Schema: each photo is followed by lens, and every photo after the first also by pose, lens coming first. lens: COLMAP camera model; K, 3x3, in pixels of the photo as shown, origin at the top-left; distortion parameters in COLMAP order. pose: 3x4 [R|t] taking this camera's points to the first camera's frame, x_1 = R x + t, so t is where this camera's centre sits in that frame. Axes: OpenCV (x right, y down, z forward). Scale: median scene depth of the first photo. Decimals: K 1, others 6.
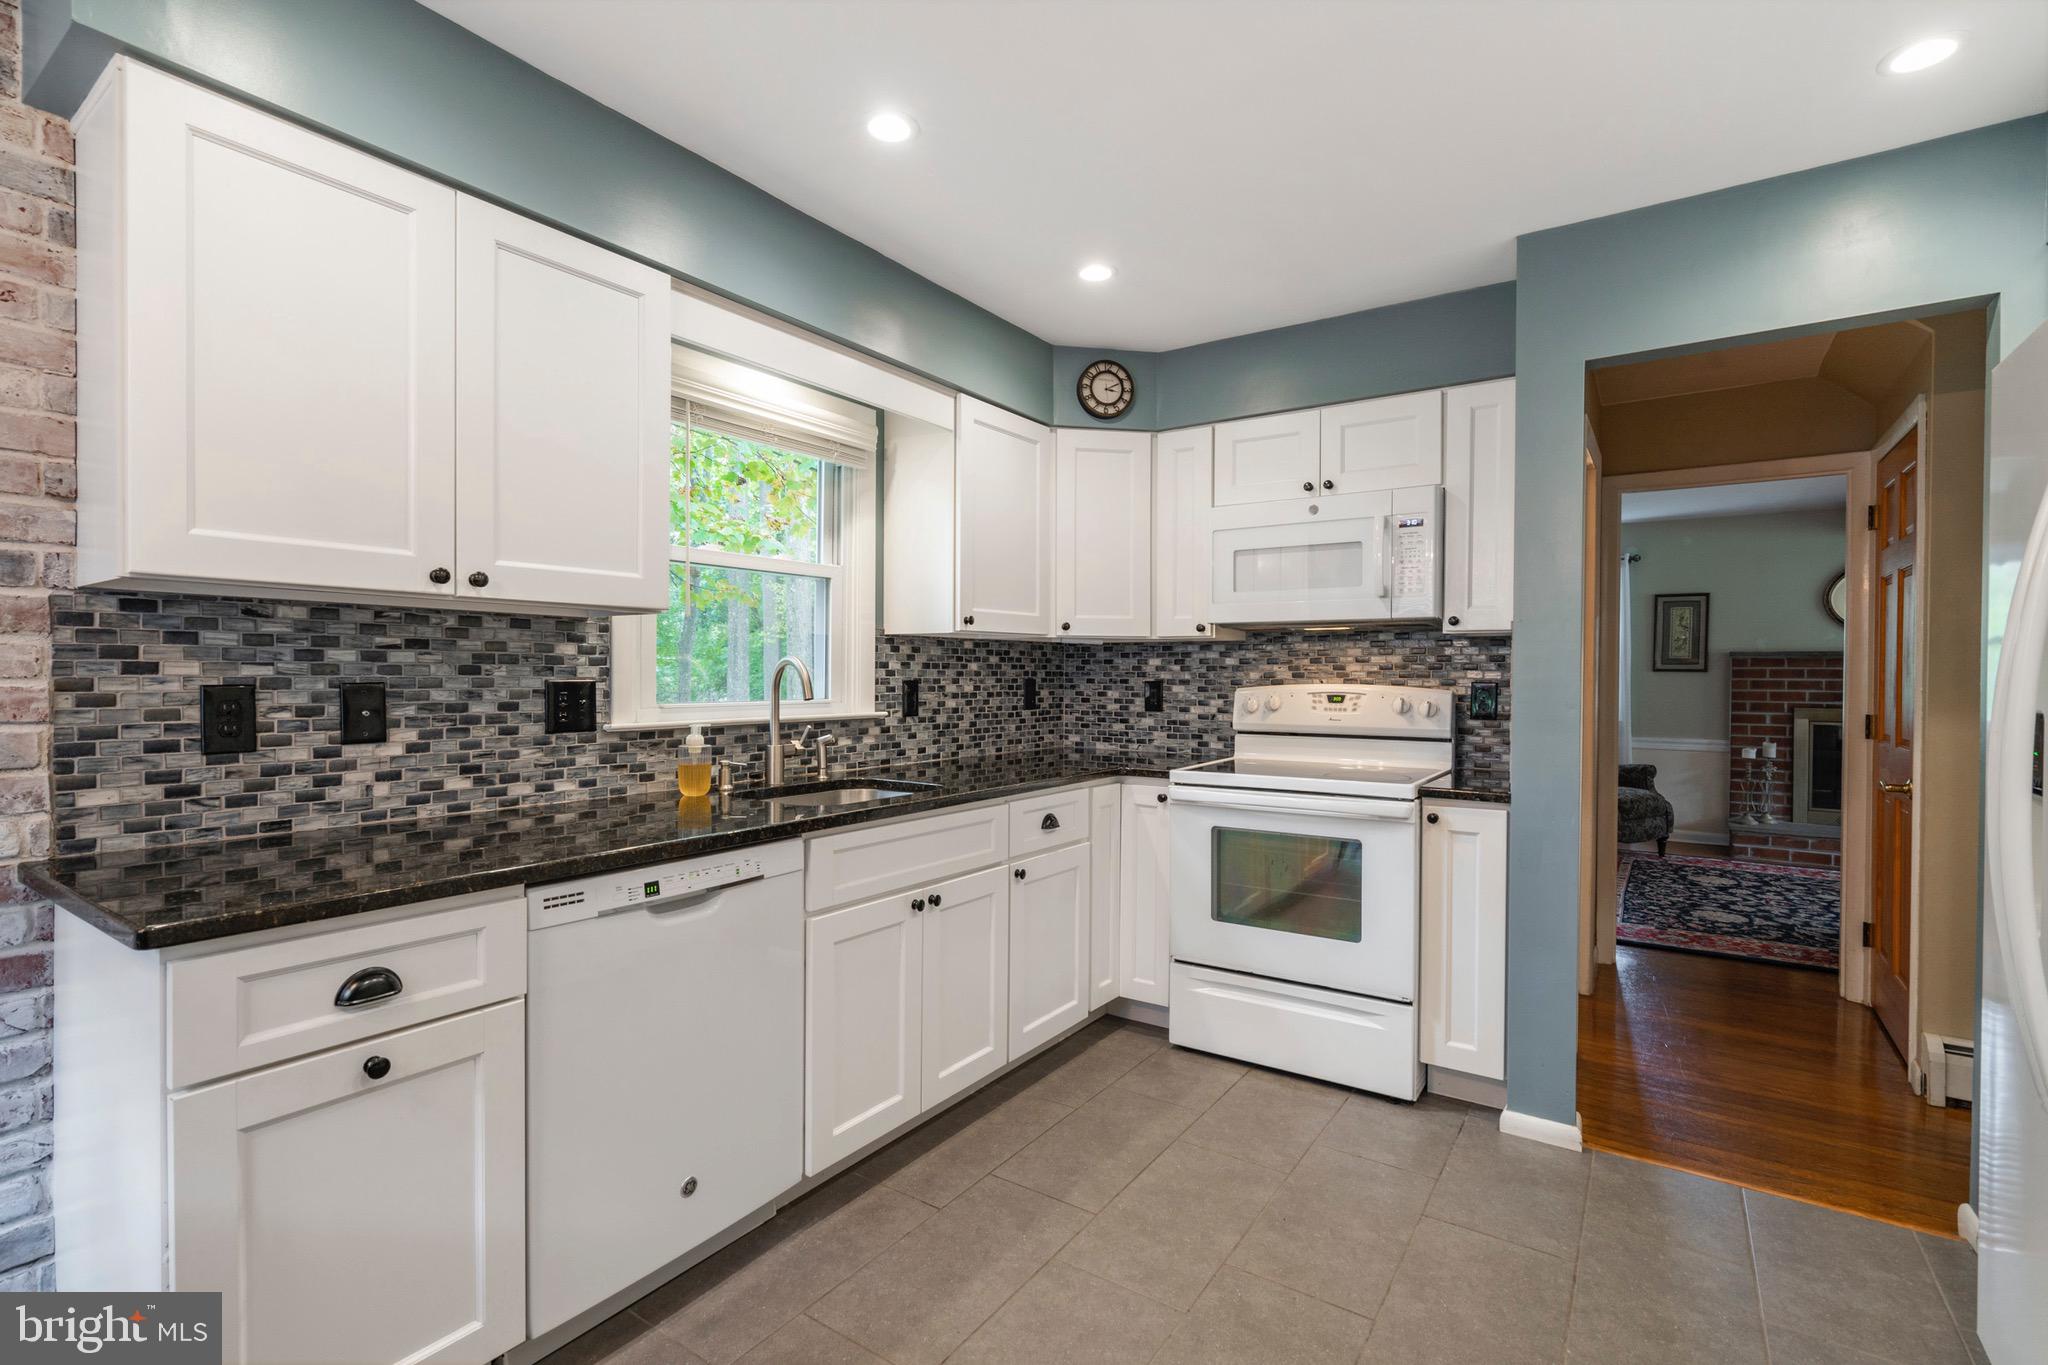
lens RADIAL K [[943.2, 0, 1017.3], [0, 943.2, 685.6], [0, 0, 1]] dist [0.000186, 0.001092]
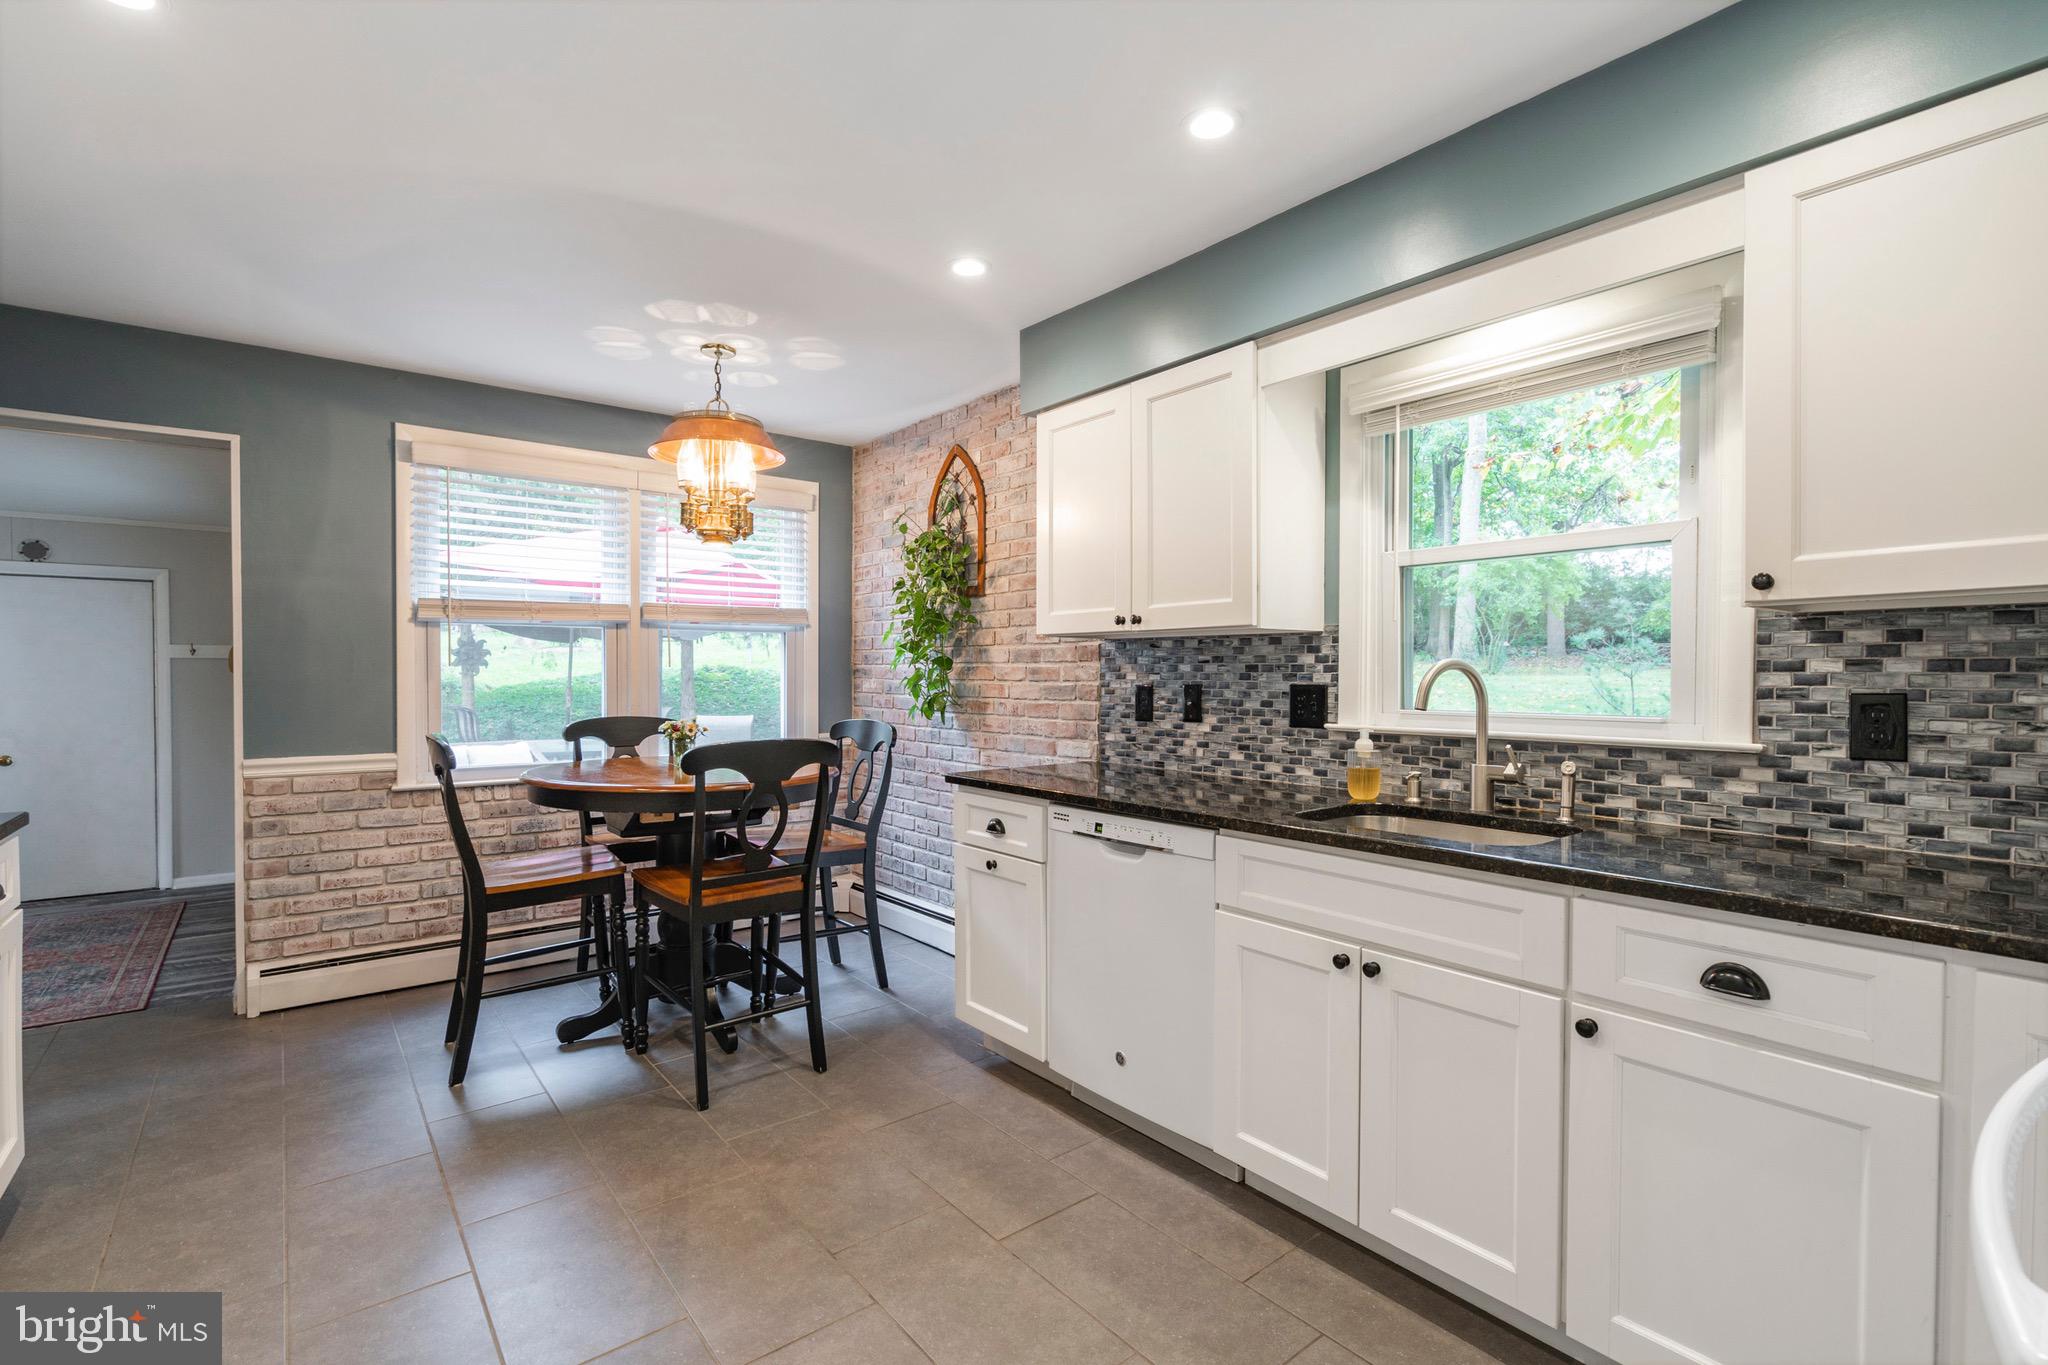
lens RADIAL K [[924.2, 0, 1017.3], [0, 924.2, 688.0], [0, 0, 1]] dist [-0.008961, 0.005217]
pose [[-0.291677, 0.007905, -0.956484, 0.743037], [-0.015692, 0.999792, 0.013048, -0.010898], [0.956388, 0.018815, -0.291493, 0.960676]]
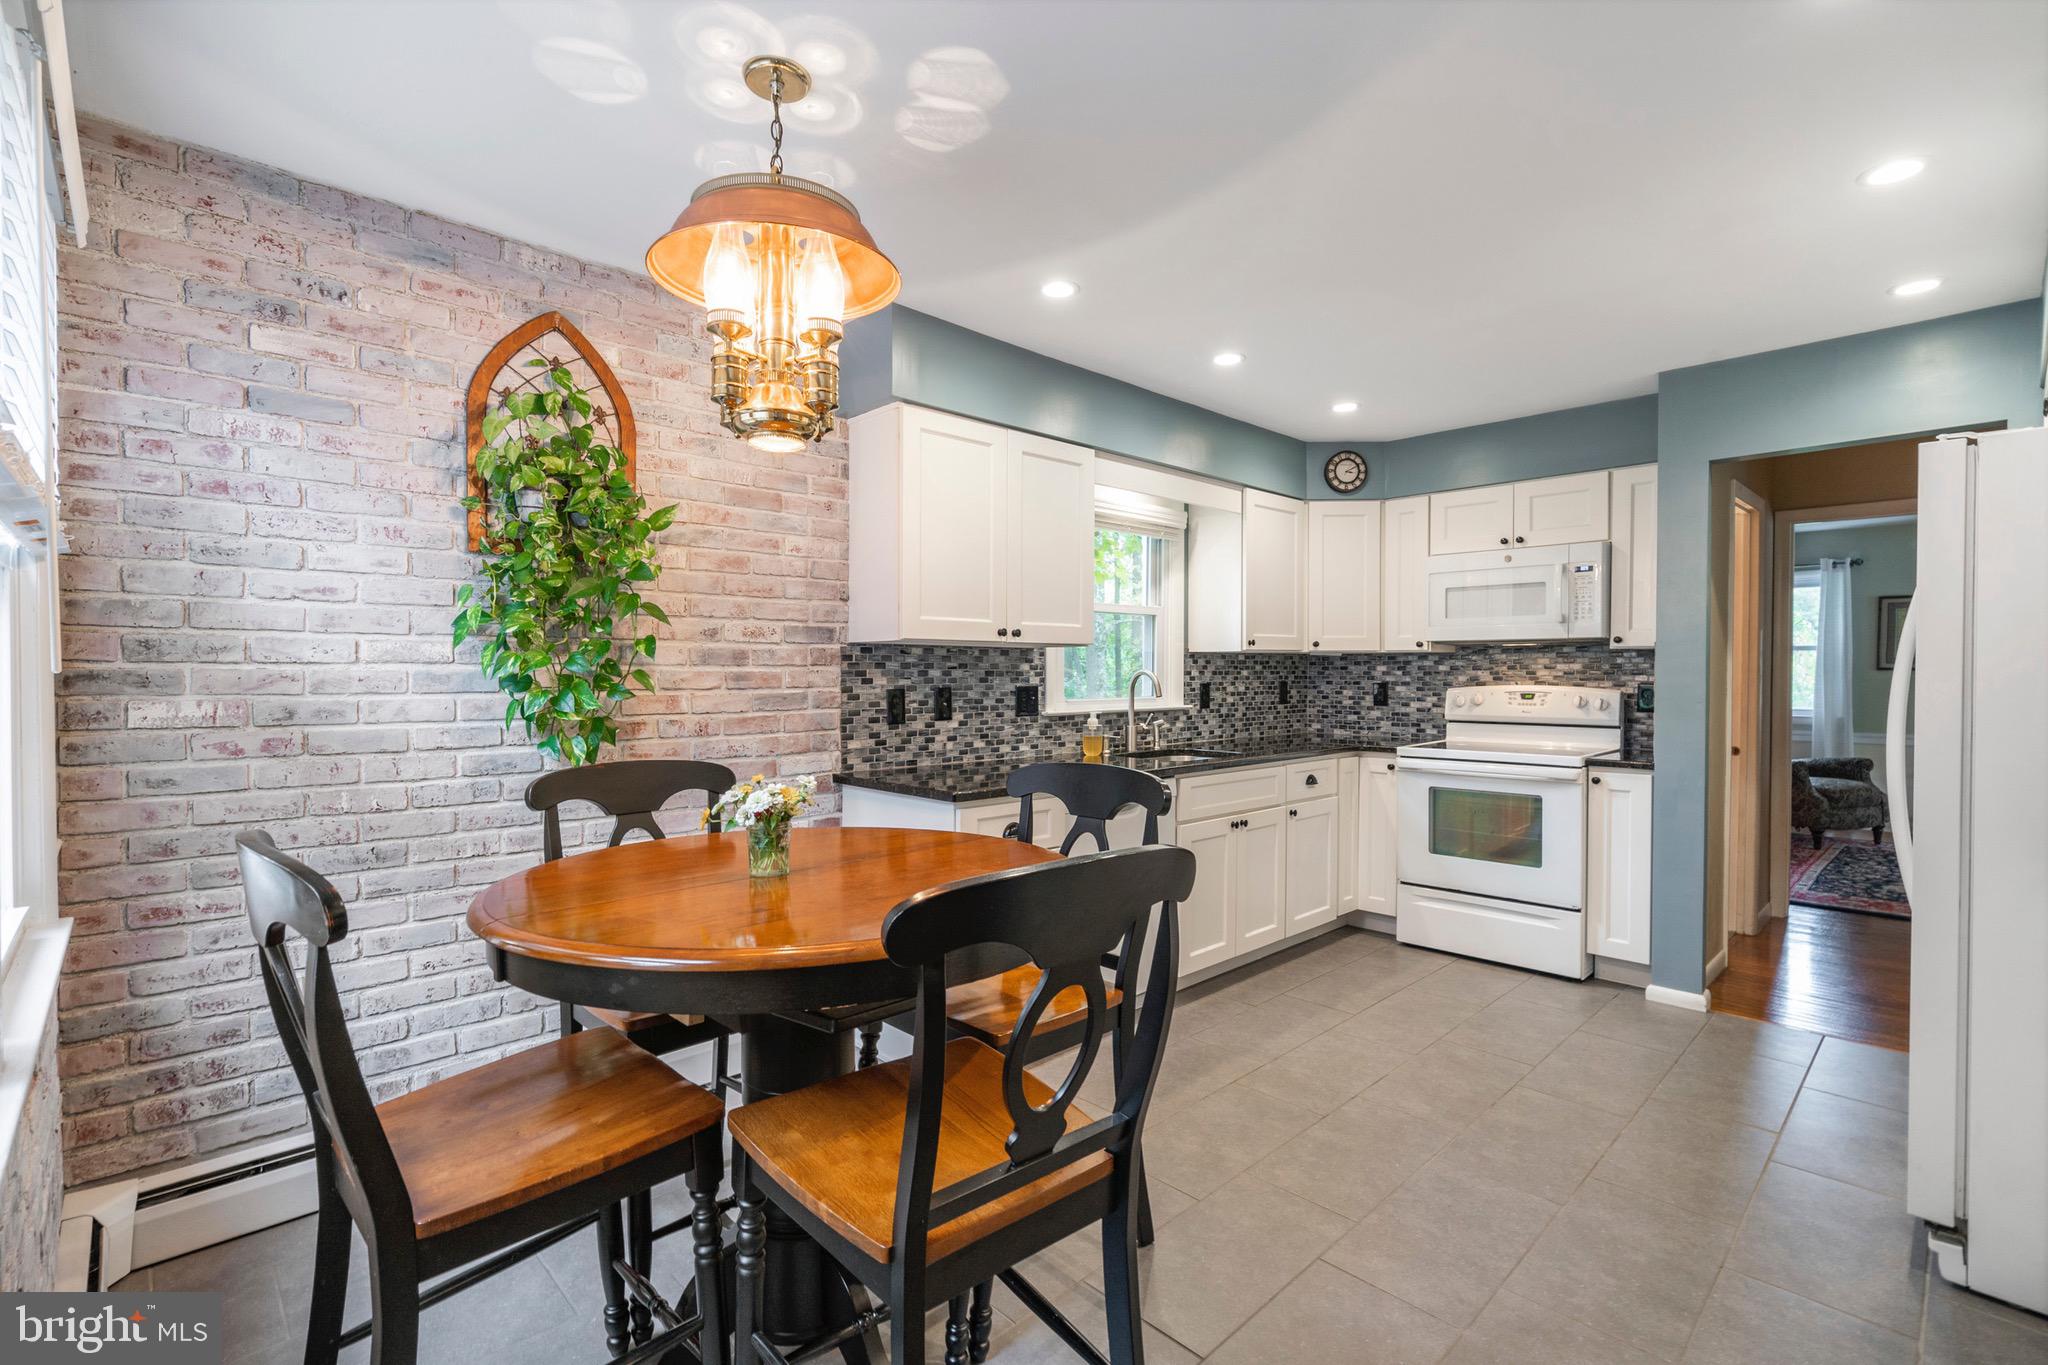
lens RADIAL K [[924.2, 0, 1017.3], [0, 924.2, 688.0], [0, 0, 1]] dist [-0.008961, 0.005217]
pose [[0.978373, -0.001524, -0.206844, -0.142276], [0.002694, 0.999982, 0.005374, -0.009649], [0.206832, -0.005815, 0.978359, -0.612227]]
